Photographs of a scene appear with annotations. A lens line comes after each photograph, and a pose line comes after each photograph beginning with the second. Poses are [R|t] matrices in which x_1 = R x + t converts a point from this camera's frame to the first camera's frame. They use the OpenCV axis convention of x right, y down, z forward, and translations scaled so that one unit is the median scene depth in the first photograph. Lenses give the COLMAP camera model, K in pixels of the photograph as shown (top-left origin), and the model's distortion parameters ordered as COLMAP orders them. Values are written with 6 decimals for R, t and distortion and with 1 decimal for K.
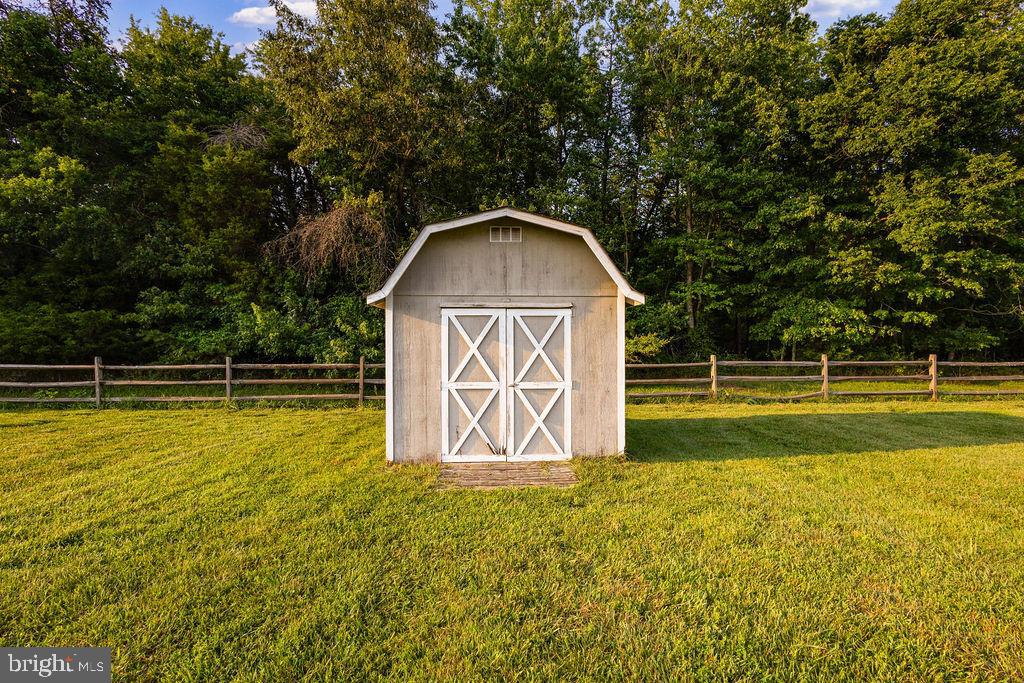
lens RADIAL K [[468.7, 0, 511.1], [0, 468.7, 336.4], [0, 0, 1]] dist [0.031452, 0.000140]
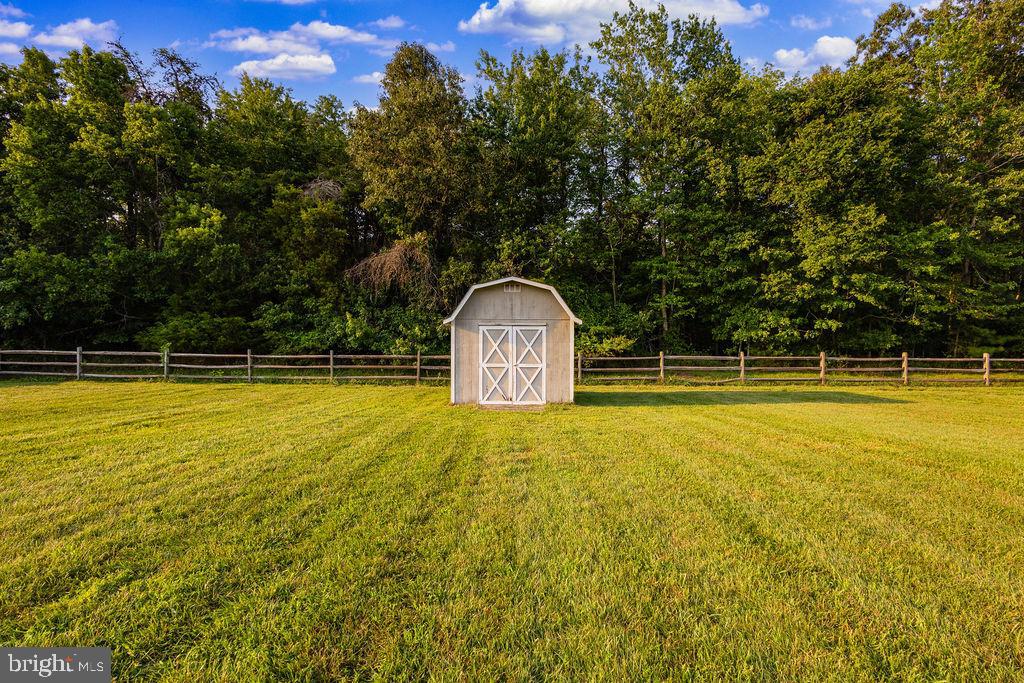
lens RADIAL K [[474.3, 0, 511.8], [0, 474.3, 346.1], [0, 0, 1]] dist [-0.000814, -0.000169]
pose [[0.999387, 0.007298, -0.034244, 0.022908], [-0.006342, 0.999590, 0.027935, -0.012781], [0.034434, -0.027701, 0.999023, -0.404369]]
